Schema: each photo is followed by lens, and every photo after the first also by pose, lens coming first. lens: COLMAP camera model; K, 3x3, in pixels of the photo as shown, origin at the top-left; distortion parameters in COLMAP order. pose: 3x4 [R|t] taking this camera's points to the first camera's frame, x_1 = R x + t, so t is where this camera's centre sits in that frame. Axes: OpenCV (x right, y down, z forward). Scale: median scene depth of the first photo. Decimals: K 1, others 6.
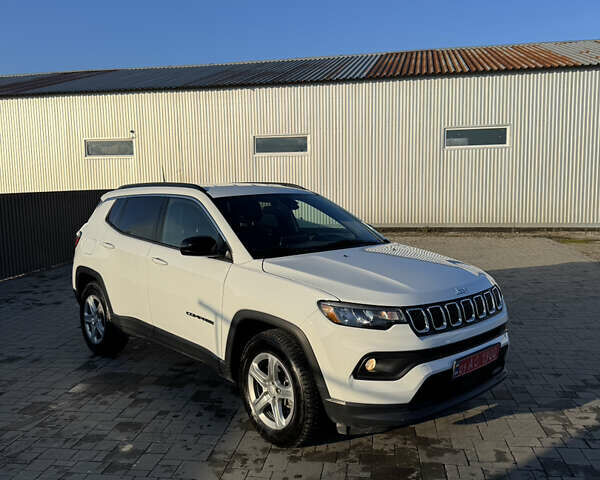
lens RADIAL K [[570.6, 0, 293.6], [0, 570.6, 244.7], [0, 0, 1]] dist [0.031859, 0.000000]
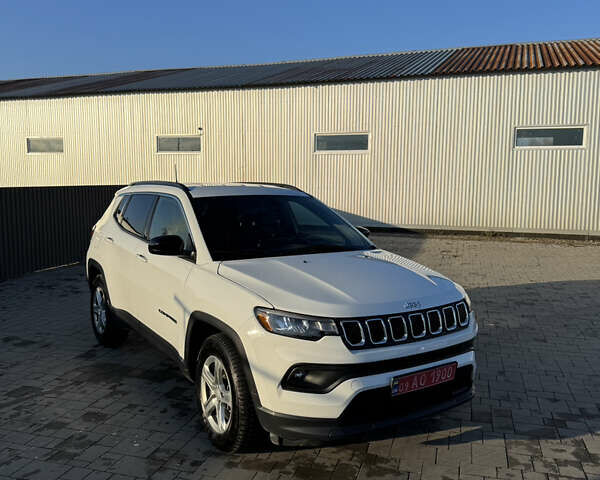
lens RADIAL K [[570.6, 0, 286.9], [0, 570.6, 242.8], [0, 0, 1]] dist [0.031859, 0.000000]
pose [[0.987396, 0.039679, -0.153217, 0.176244], [-0.039315, 0.999212, 0.005408, -0.014247], [0.153310, 0.000684, 0.988178, 0.025945]]
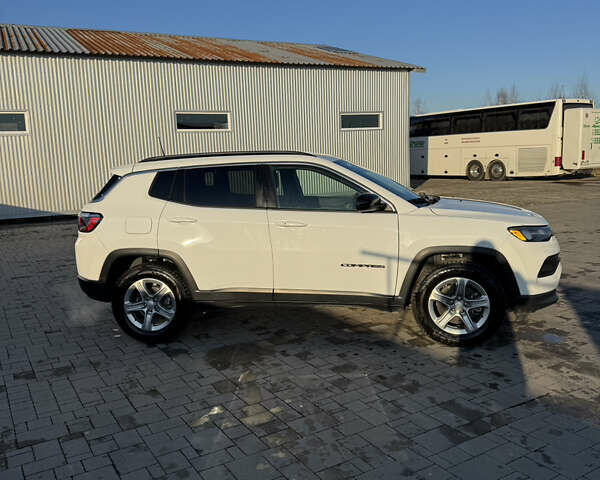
lens RADIAL K [[570.6, 0, 298.2], [0, 570.6, 238.9], [0, 0, 1]] dist [0.031859, 0.000000]
pose [[0.780117, -0.106796, 0.616452, -0.878841], [0.097222, 0.994047, 0.049177, 0.003273], [-0.618034, 0.021569, 0.785855, 0.157498]]
